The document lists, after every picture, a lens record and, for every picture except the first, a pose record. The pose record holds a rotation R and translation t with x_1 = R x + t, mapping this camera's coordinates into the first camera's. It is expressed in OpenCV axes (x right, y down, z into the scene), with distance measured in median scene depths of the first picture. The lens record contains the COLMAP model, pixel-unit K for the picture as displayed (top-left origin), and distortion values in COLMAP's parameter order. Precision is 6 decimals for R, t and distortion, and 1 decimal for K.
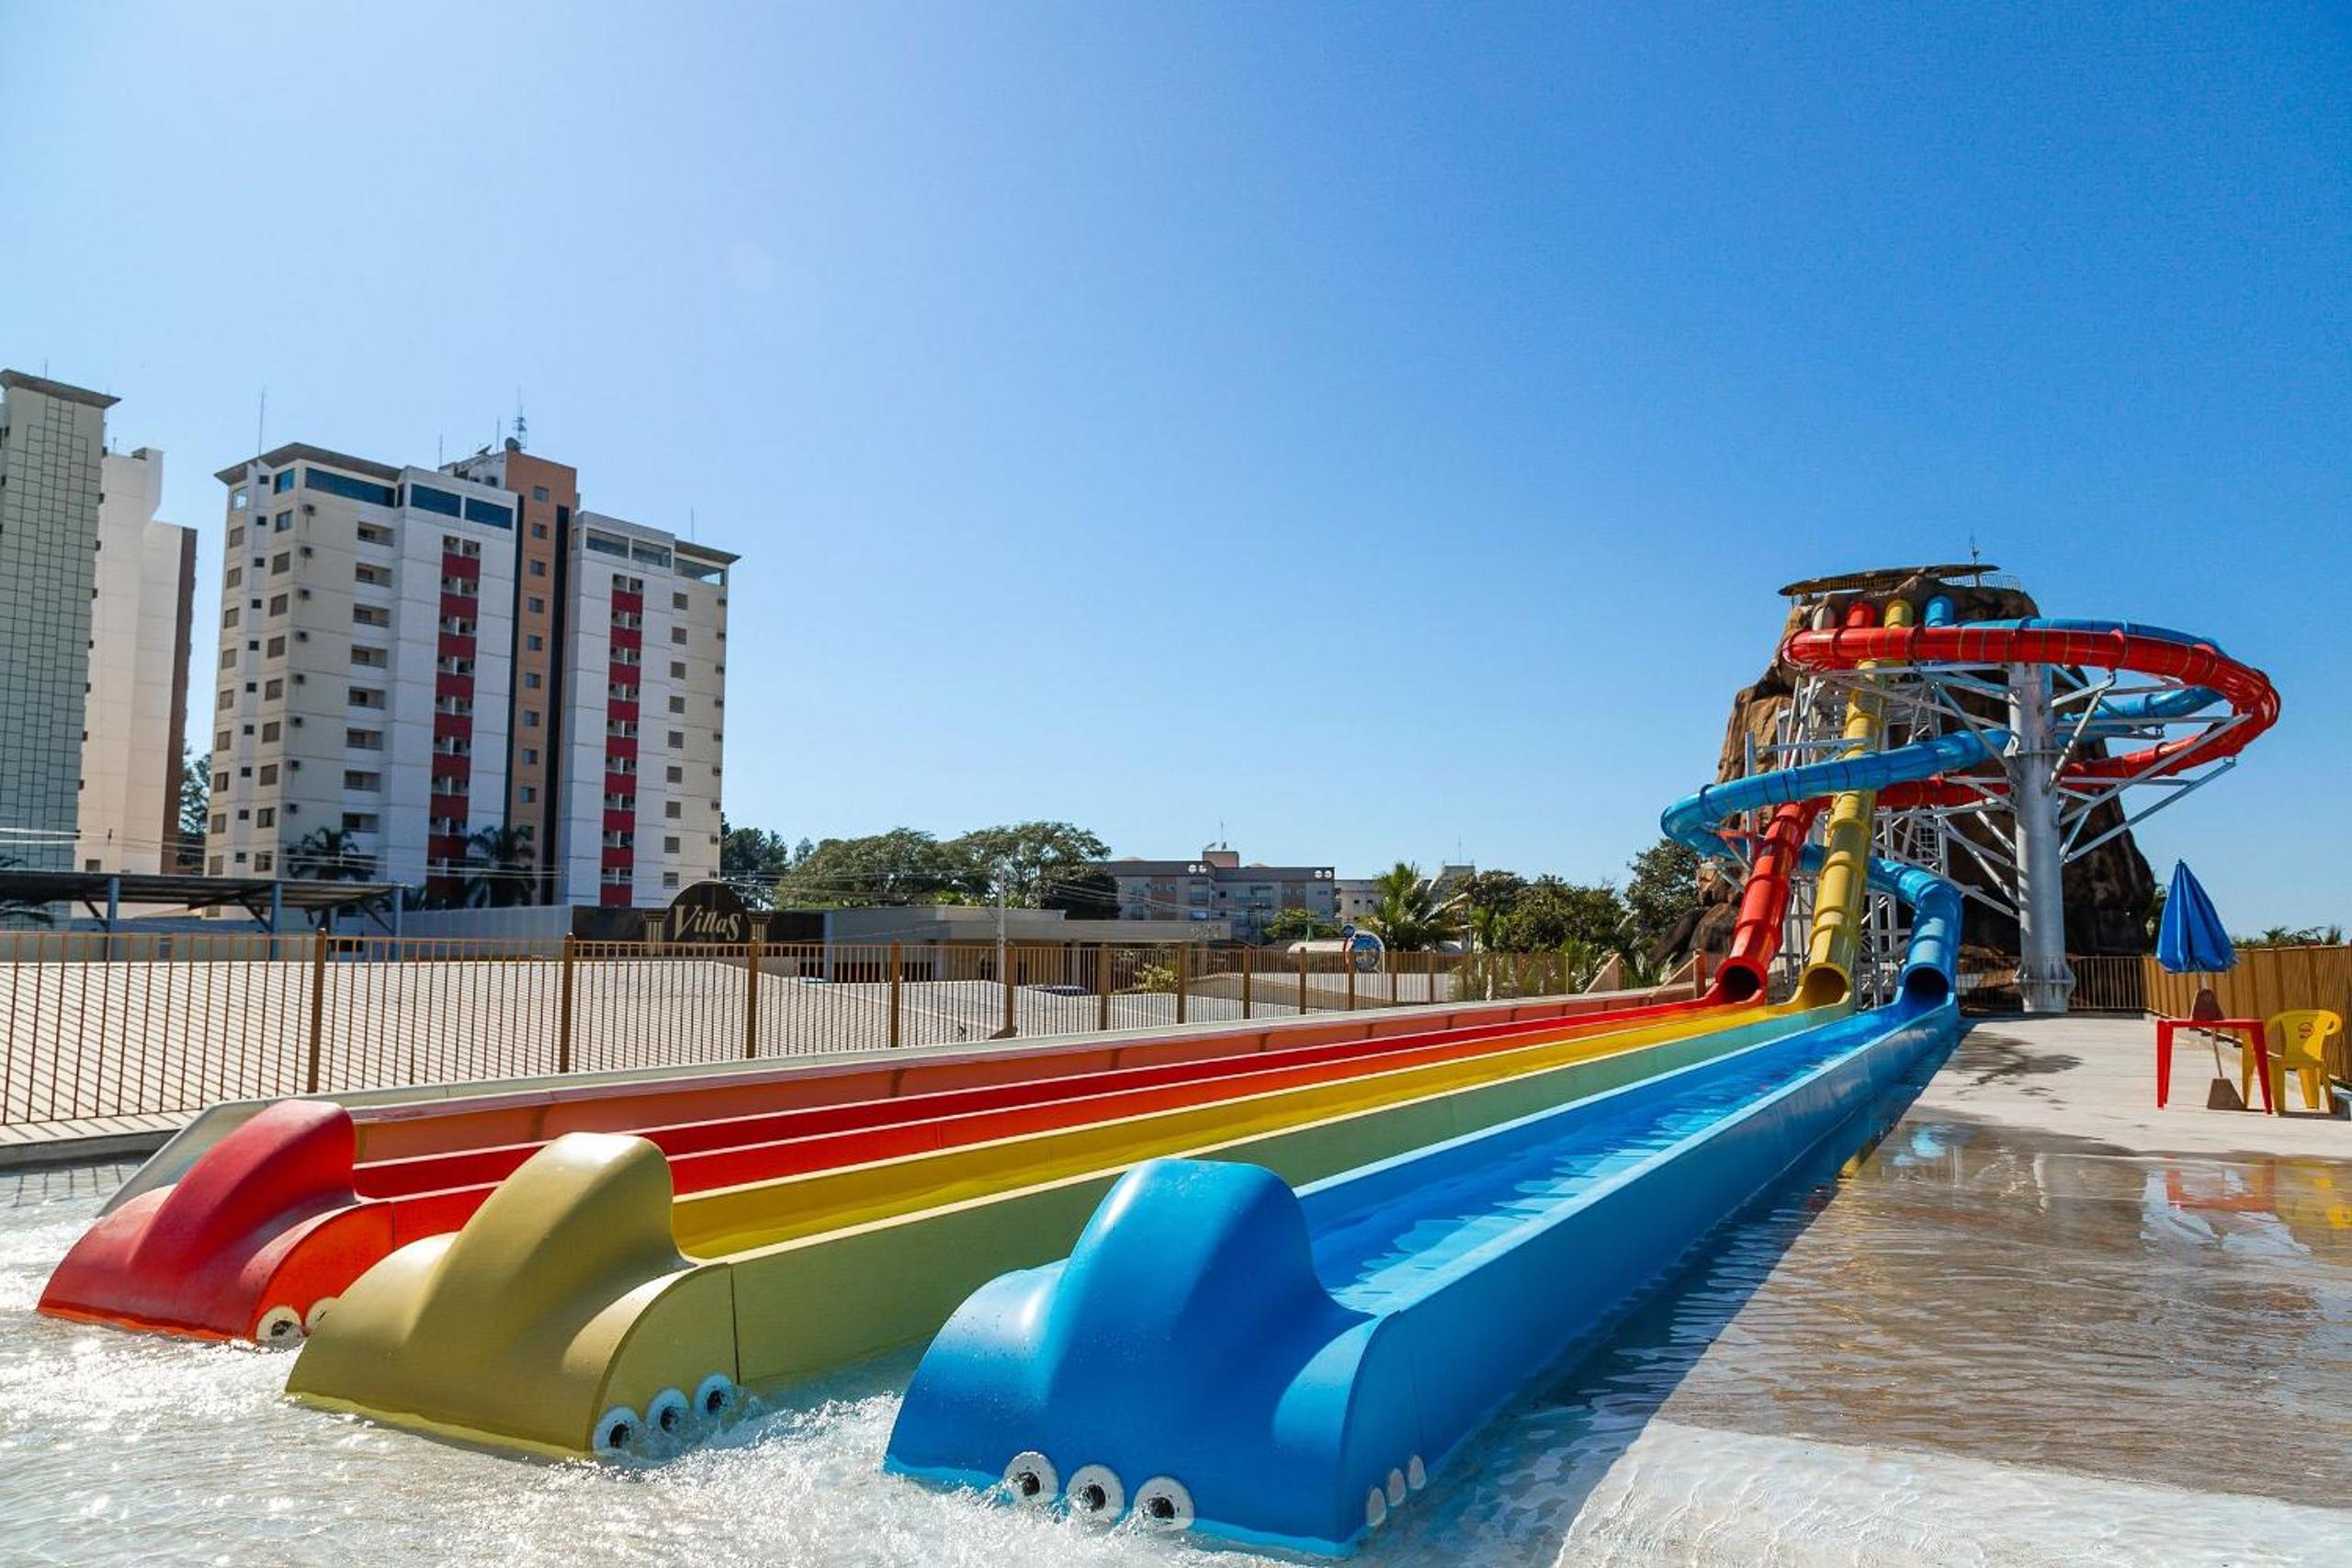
lens RADIAL K [[1617.1, 0, 1117.6], [0, 1617.1, 784.3], [0, 0, 1]] dist [0.026064, -0.001736]
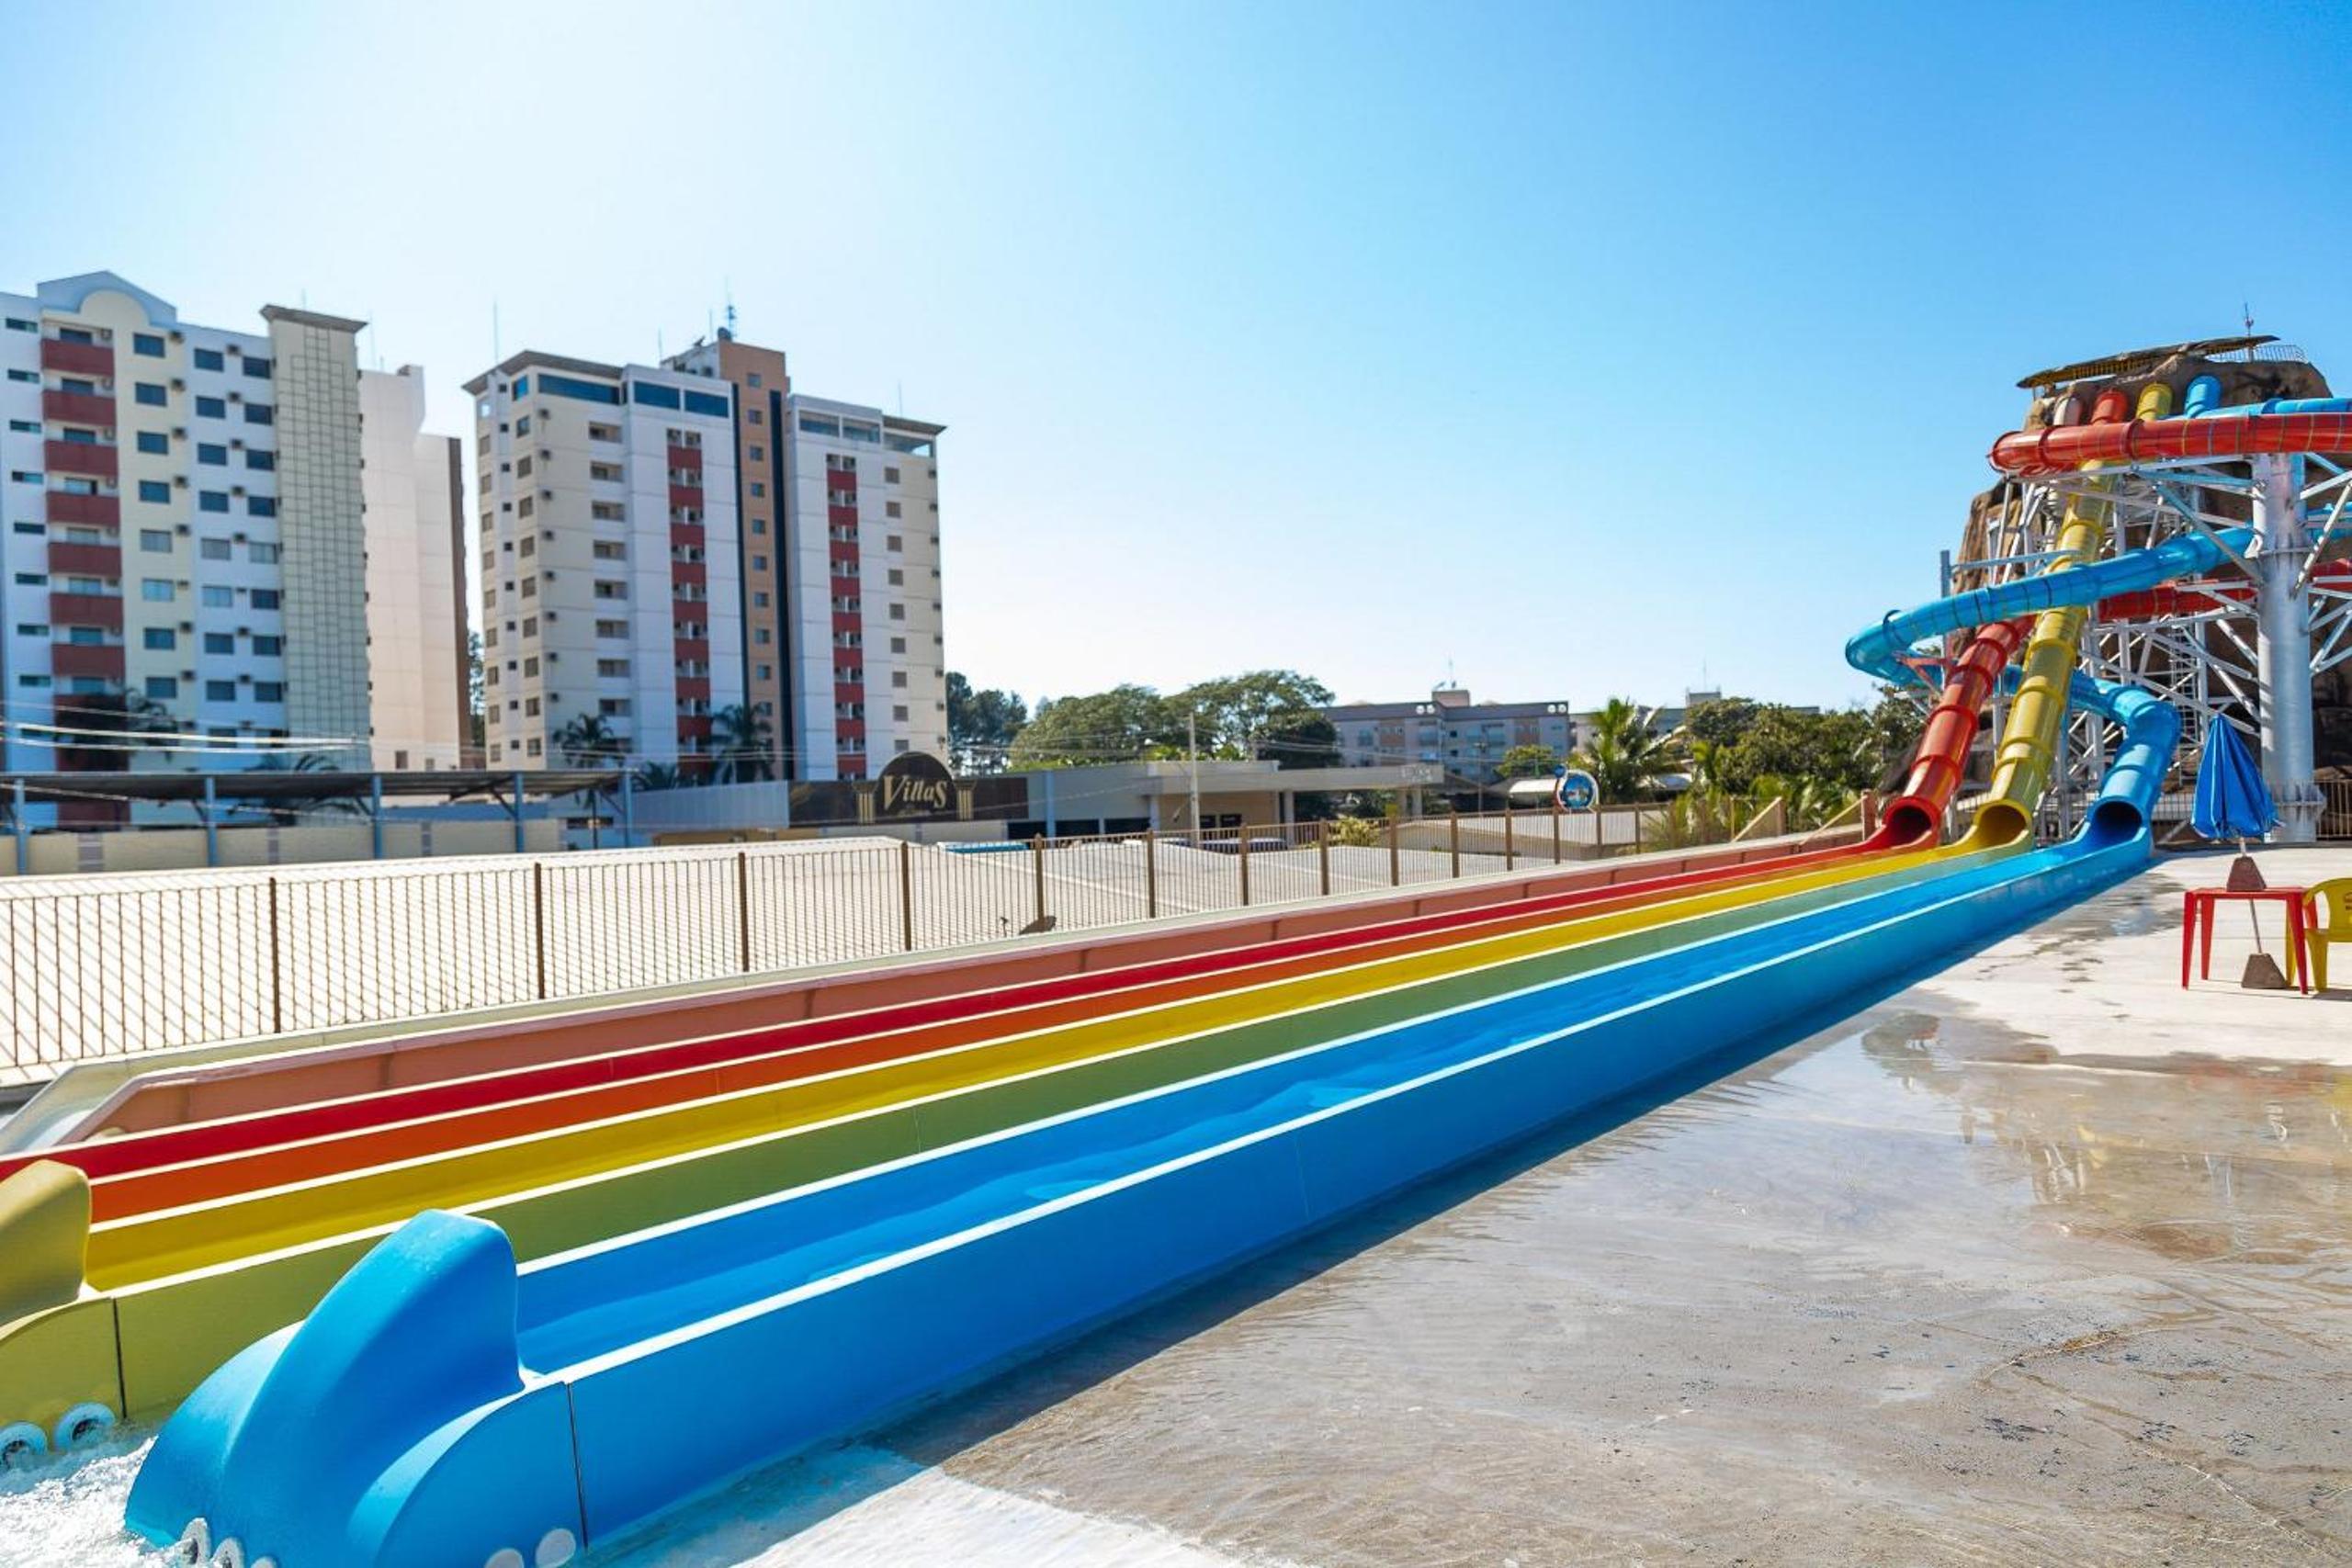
lens RADIAL K [[1600.9, 0, 1127.4], [0, 1600.9, 785.7], [0, 0, 1]] dist [0.020864, 0.003131]
pose [[0.987352, -0.041634, -0.152982, 0.026559], [0.056275, 0.994106, 0.092659, -0.003993], [0.148222, -0.100096, 0.983875, 0.005300]]
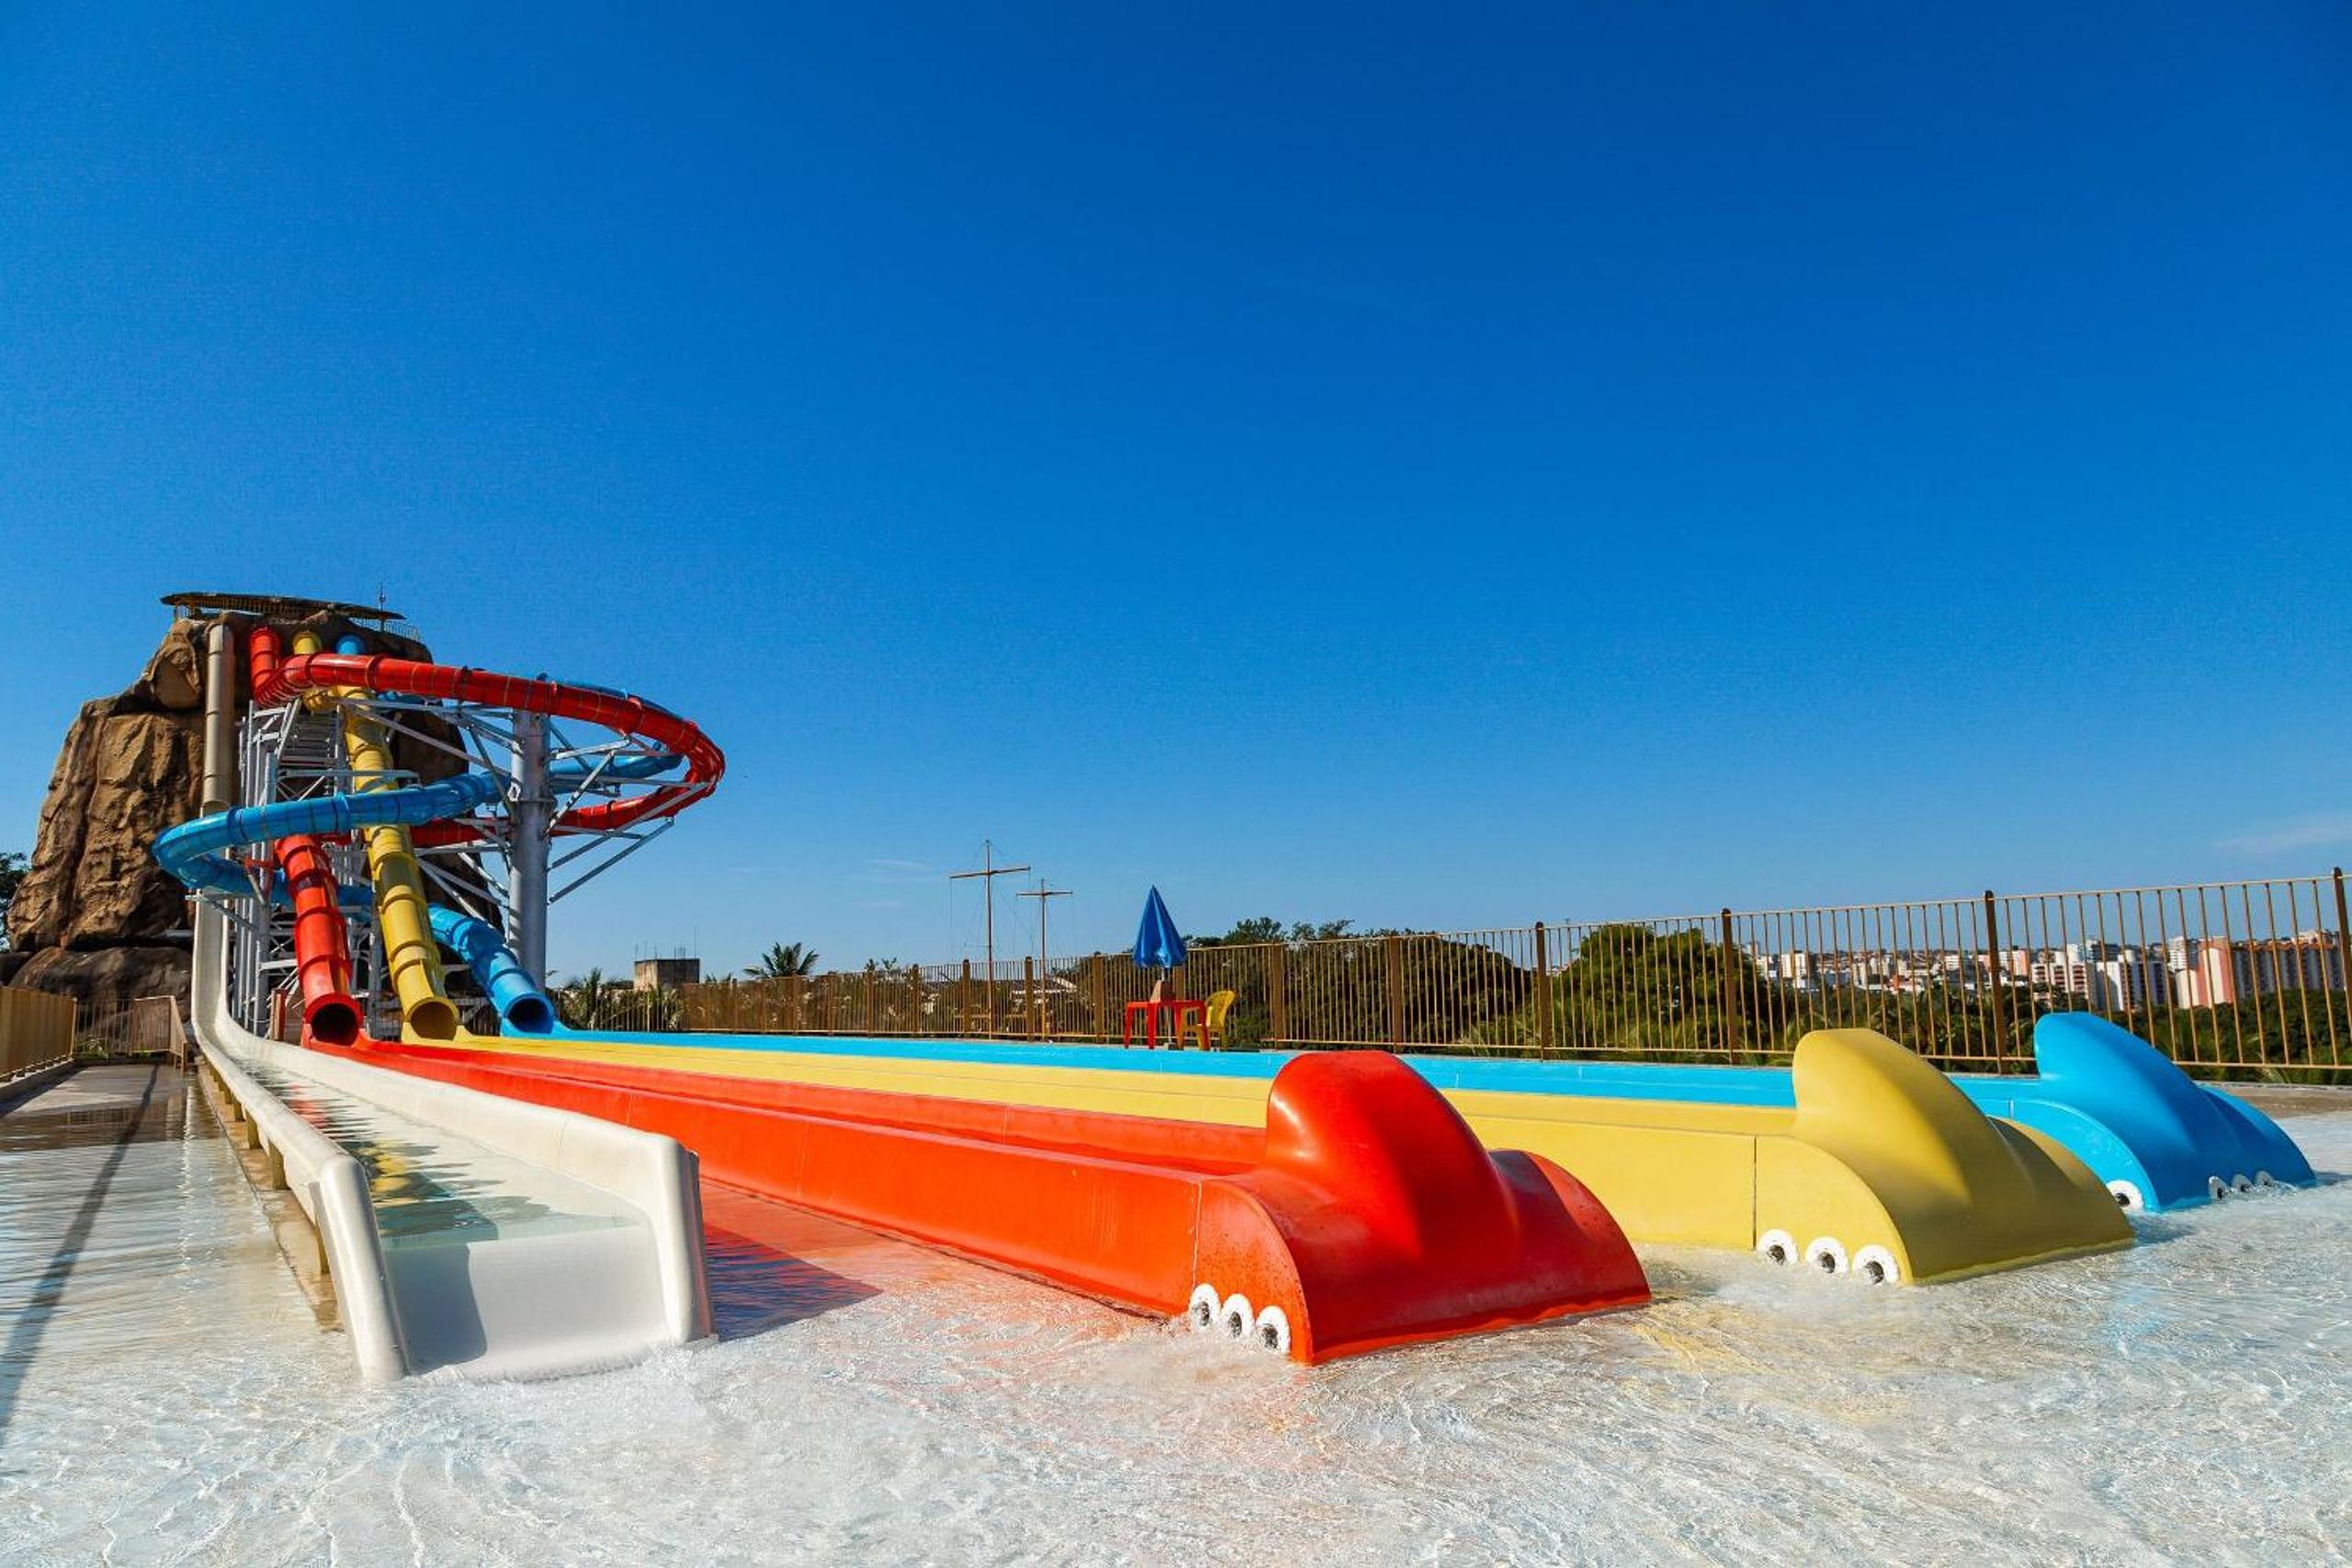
lens RADIAL K [[1692.4, 0, 1119.4], [0, 1692.4, 787.6], [0, 0, 1]] dist [0.029563, 0.001463]
pose [[0.503550, 0.085872, 0.859688, -0.082966], [-0.062500, 0.996062, -0.062886, 0.007482], [-0.861703, -0.022064, 0.506934, 0.041458]]
